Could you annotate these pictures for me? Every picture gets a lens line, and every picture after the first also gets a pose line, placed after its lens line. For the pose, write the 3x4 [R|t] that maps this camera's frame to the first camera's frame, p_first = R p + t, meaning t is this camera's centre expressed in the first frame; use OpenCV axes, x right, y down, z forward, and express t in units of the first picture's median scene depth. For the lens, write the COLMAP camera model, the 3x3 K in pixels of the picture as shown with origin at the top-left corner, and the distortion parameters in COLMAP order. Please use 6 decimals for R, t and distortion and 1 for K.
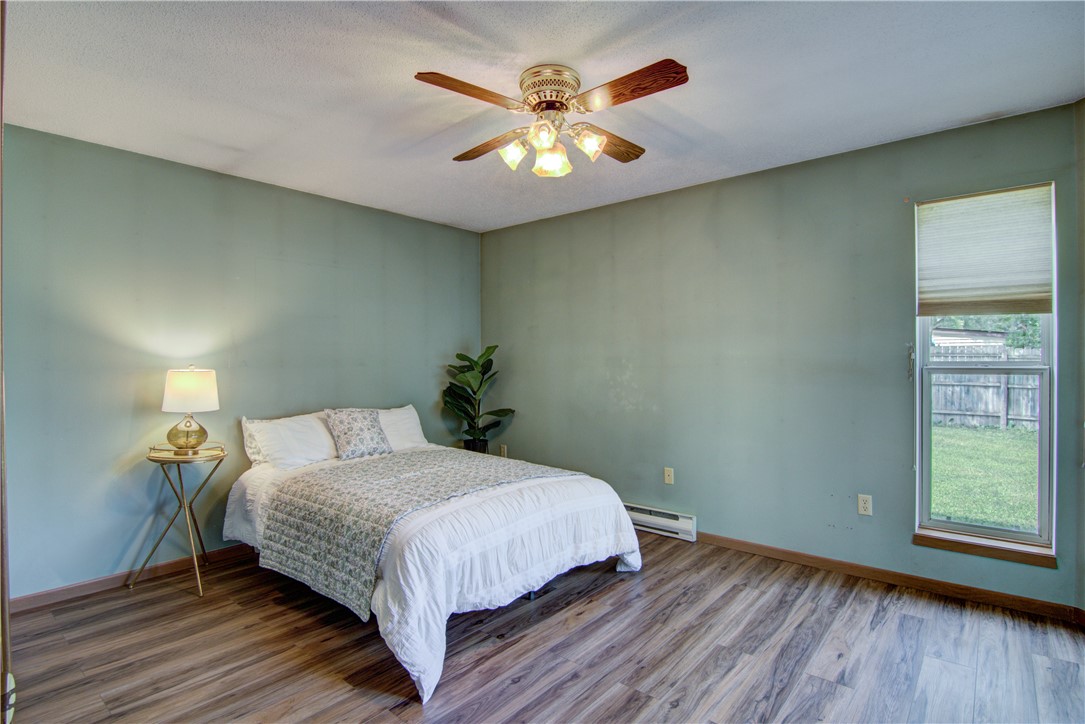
lens RADIAL K [[551.3, 0, 540.9], [0, 551.3, 358.7], [0, 0, 1]] dist [-0.002683, -0.010051]
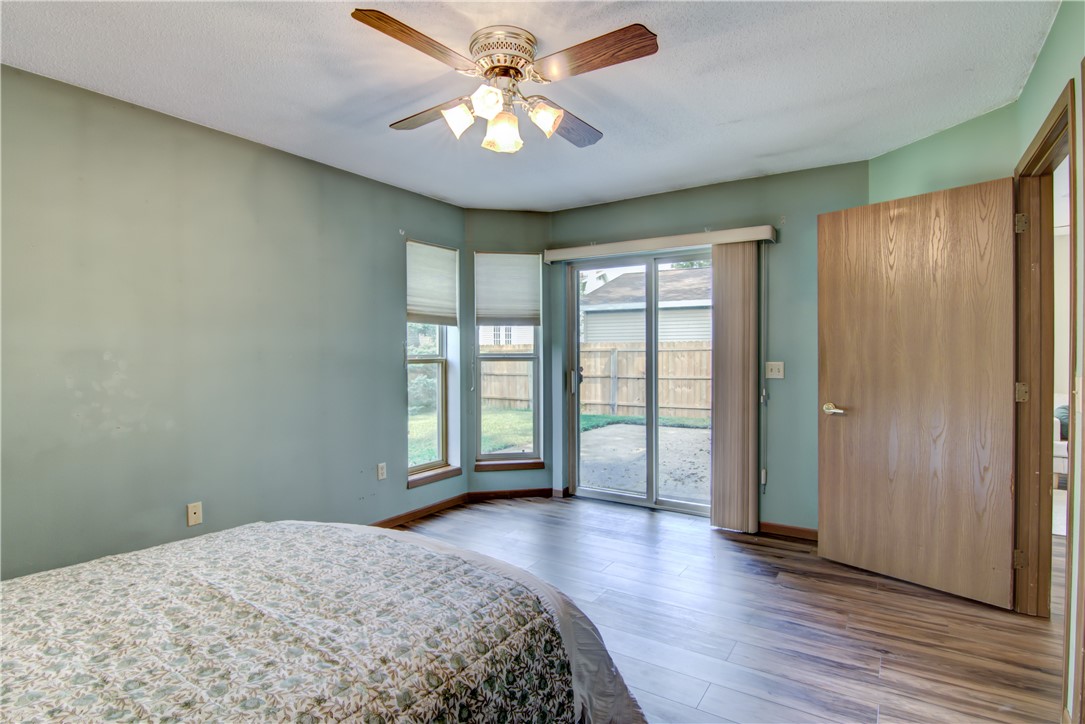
lens RADIAL K [[551.3, 0, 538.3], [0, 551.3, 357.3], [0, 0, 1]] dist [-0.002683, -0.010051]
pose [[-0.122134, -0.005740, 0.992497, -0.715940], [0.001604, 0.999981, 0.005980, 0.003526], [-0.992512, 0.002322, -0.122122, 0.846262]]
